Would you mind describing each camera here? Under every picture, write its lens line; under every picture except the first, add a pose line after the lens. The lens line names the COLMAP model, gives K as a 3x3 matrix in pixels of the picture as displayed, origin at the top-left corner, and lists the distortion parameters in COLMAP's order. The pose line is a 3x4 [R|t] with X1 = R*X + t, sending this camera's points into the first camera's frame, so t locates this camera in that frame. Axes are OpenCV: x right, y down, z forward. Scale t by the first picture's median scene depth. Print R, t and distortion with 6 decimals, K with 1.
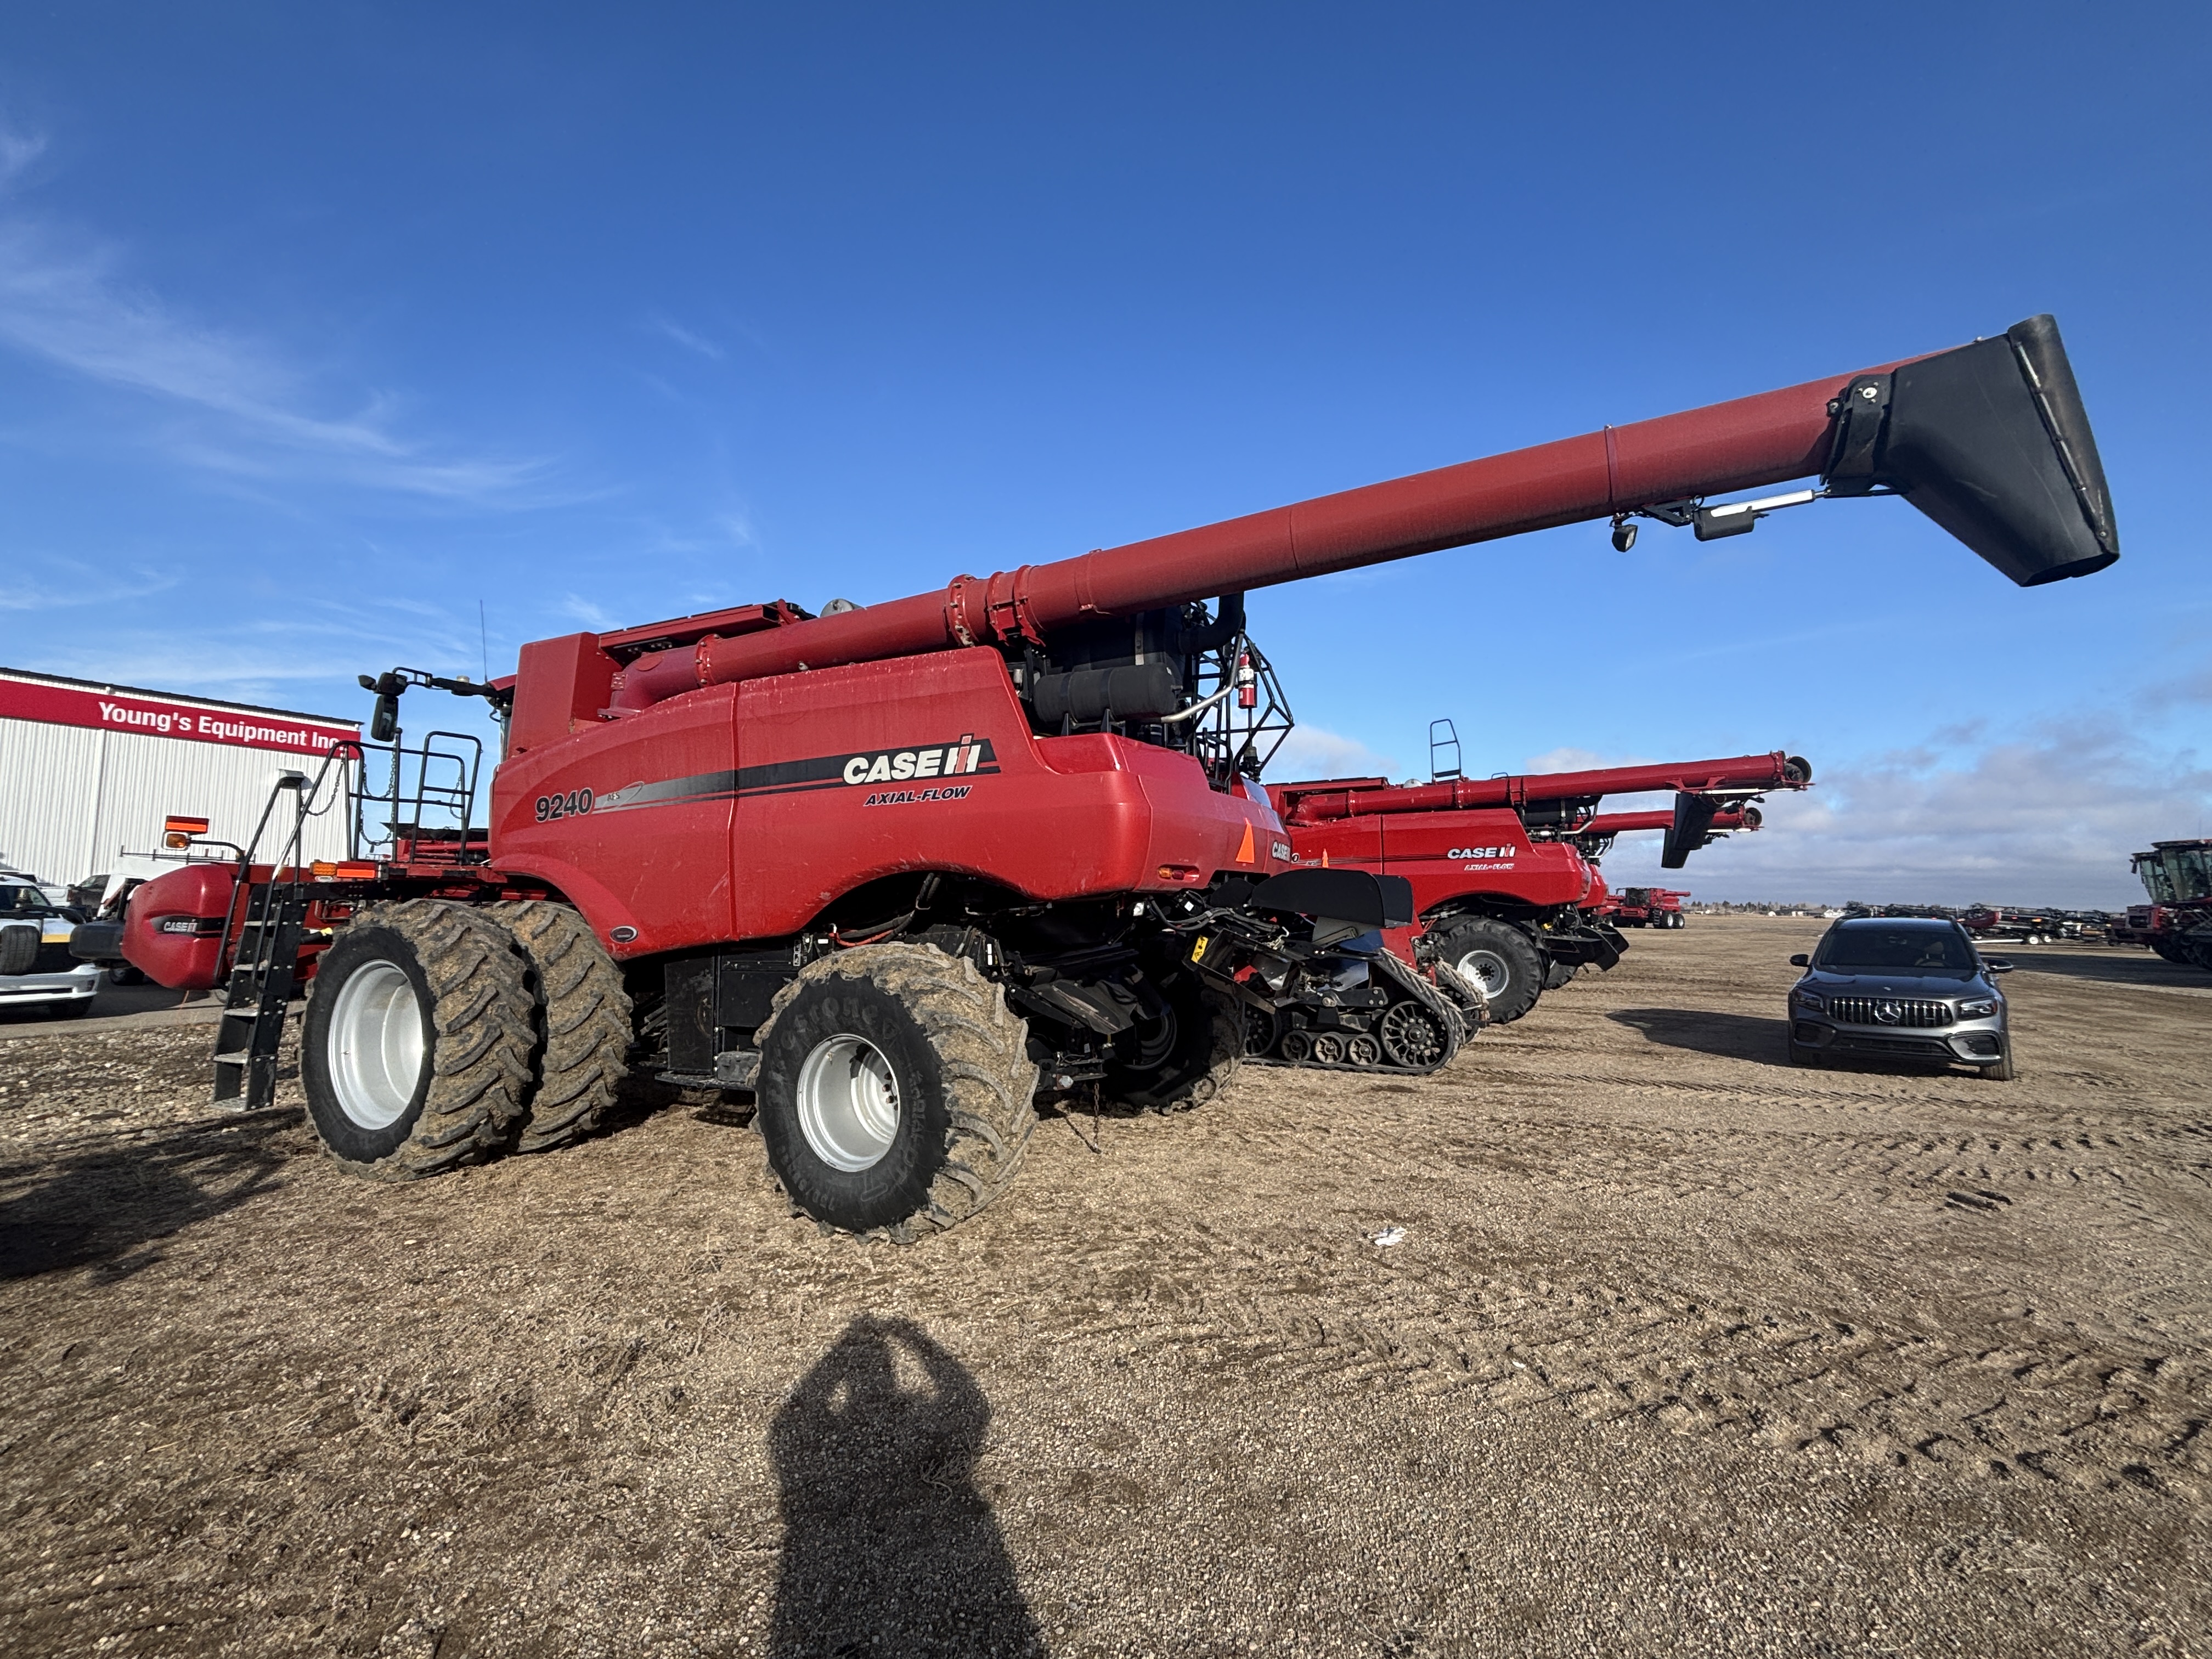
lens RADIAL K [[968.7, 0, 1095.9], [0, 968.7, 849.5], [0, 0, 1]] dist [0.010346, 0.000673]
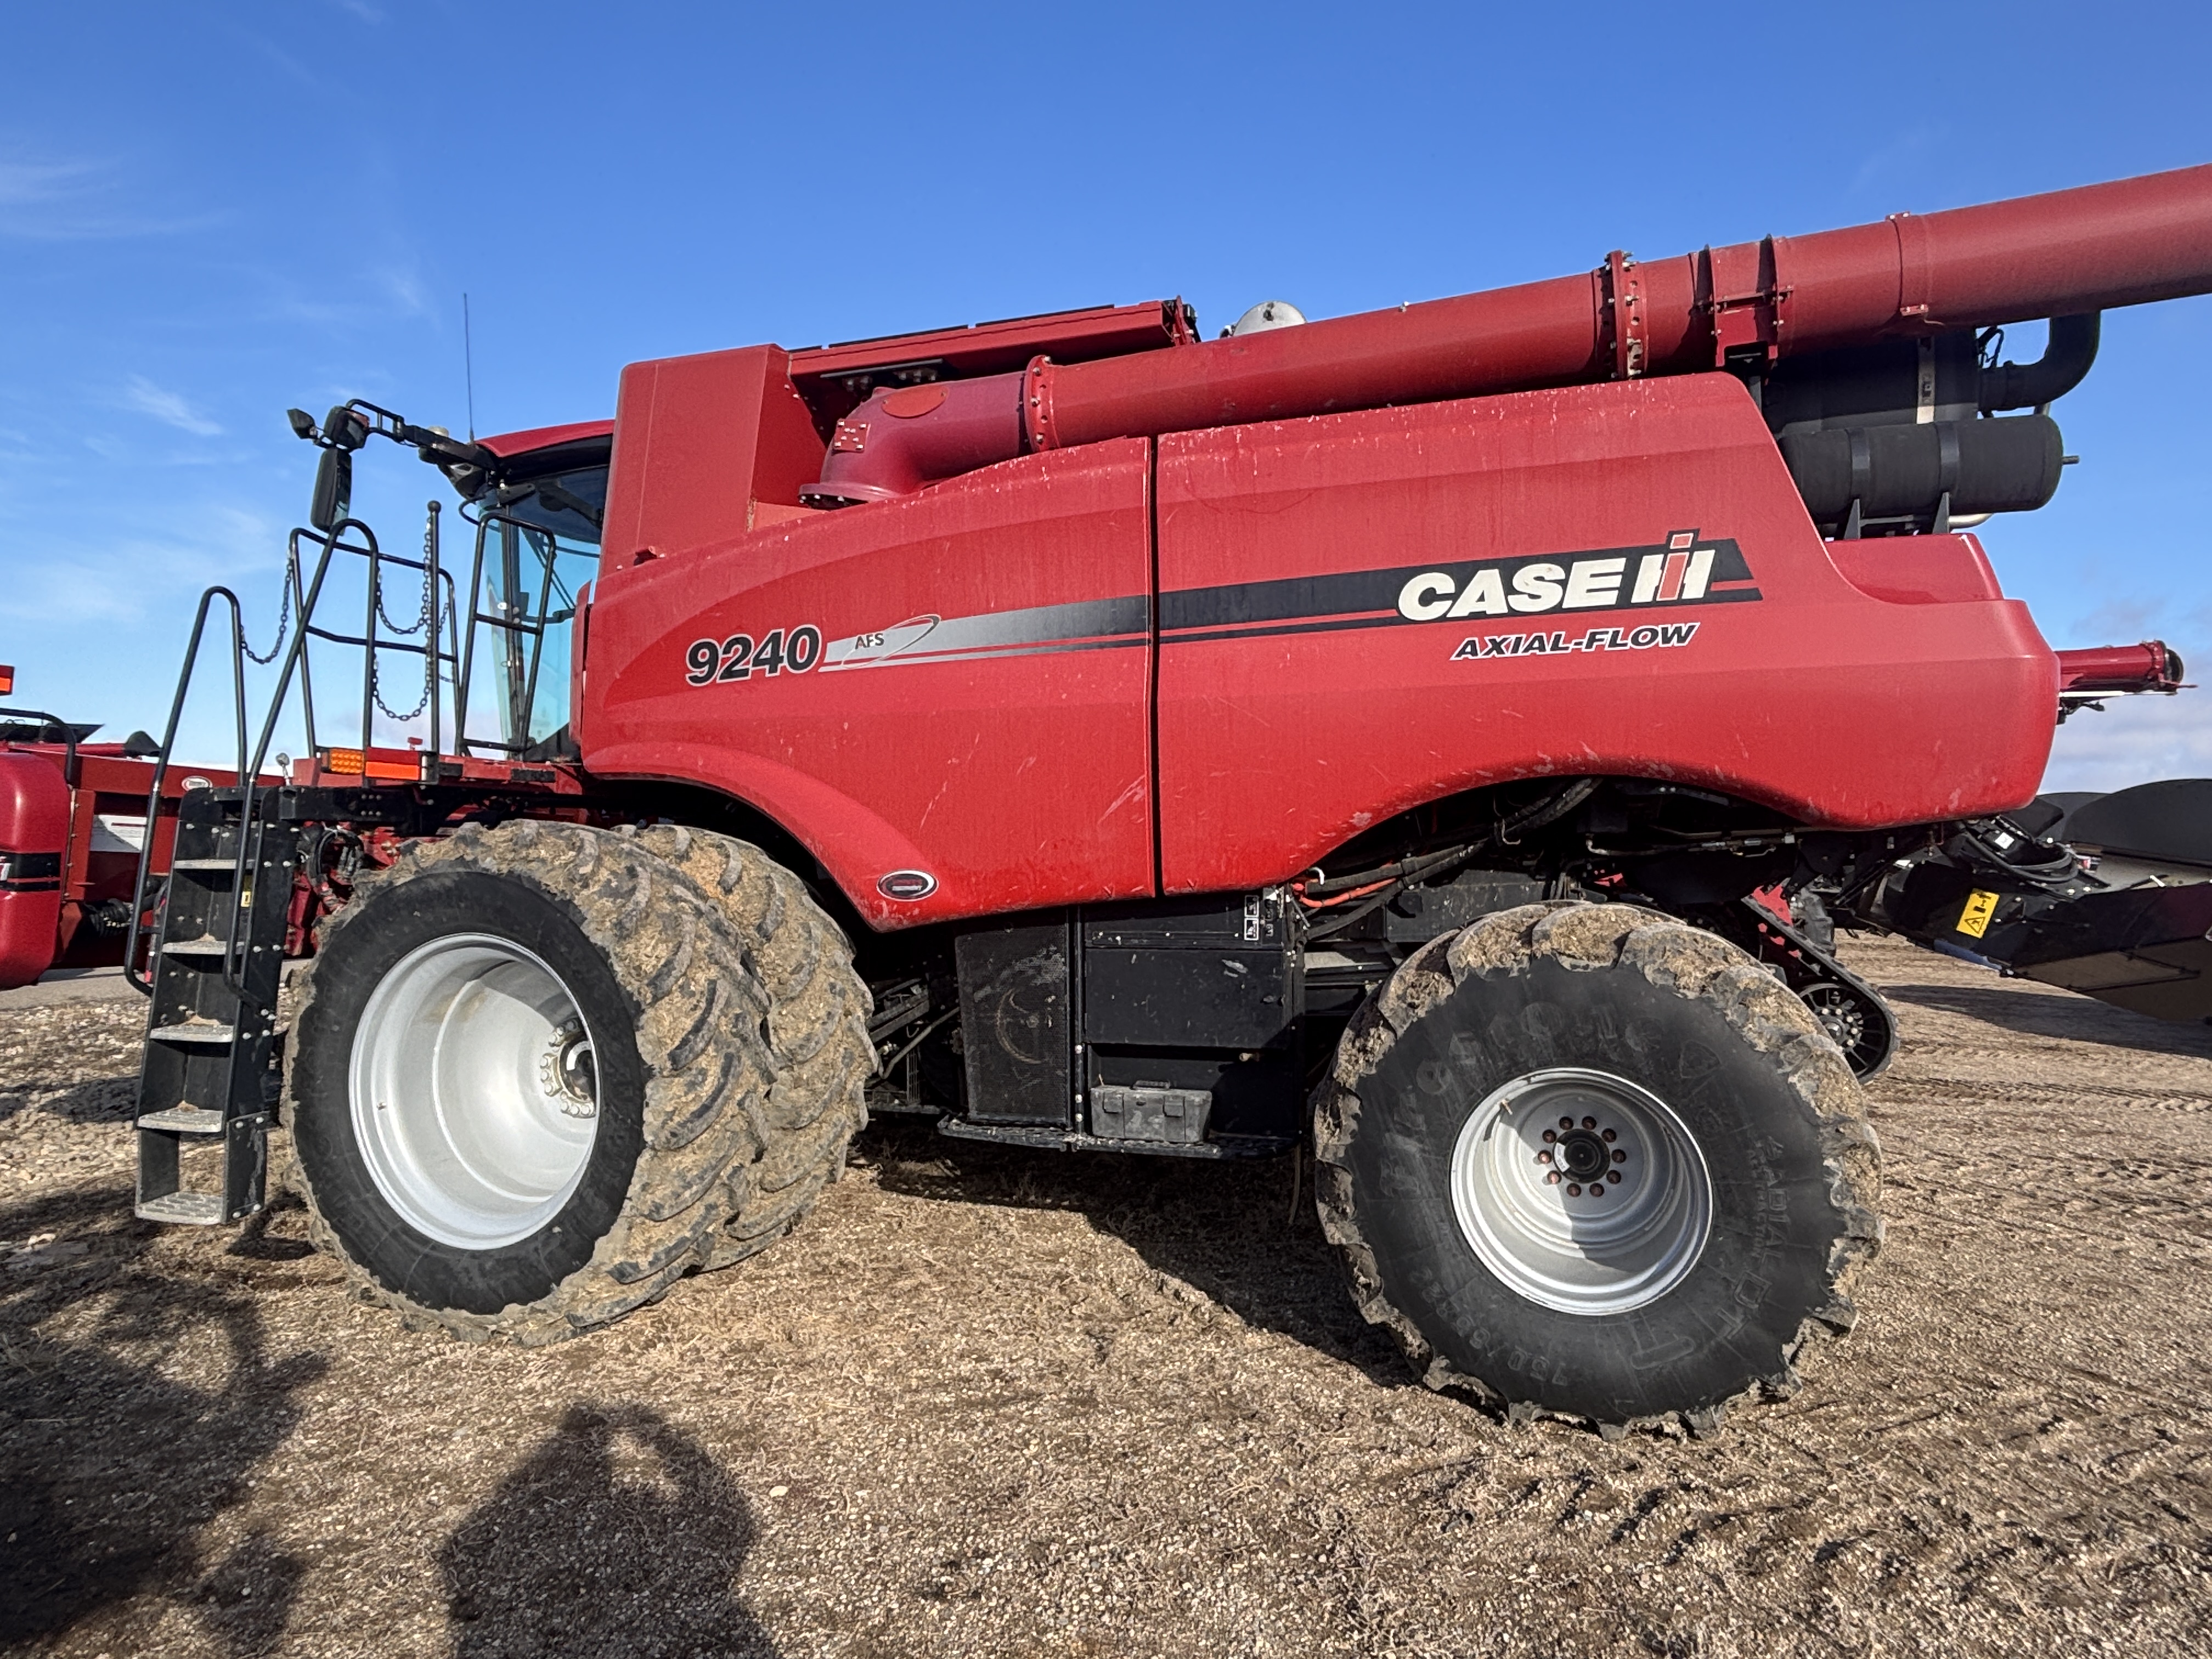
lens RADIAL K [[1305.6, 0, 1117.9], [0, 1305.6, 832.4], [0, 0, 1]] dist [0.028738, -0.004078]
pose [[0.990553, 0.005818, 0.137005, -0.495190], [-0.011848, 0.998995, 0.043236, 0.023532], [-0.136615, -0.044451, 0.989626, 0.248513]]
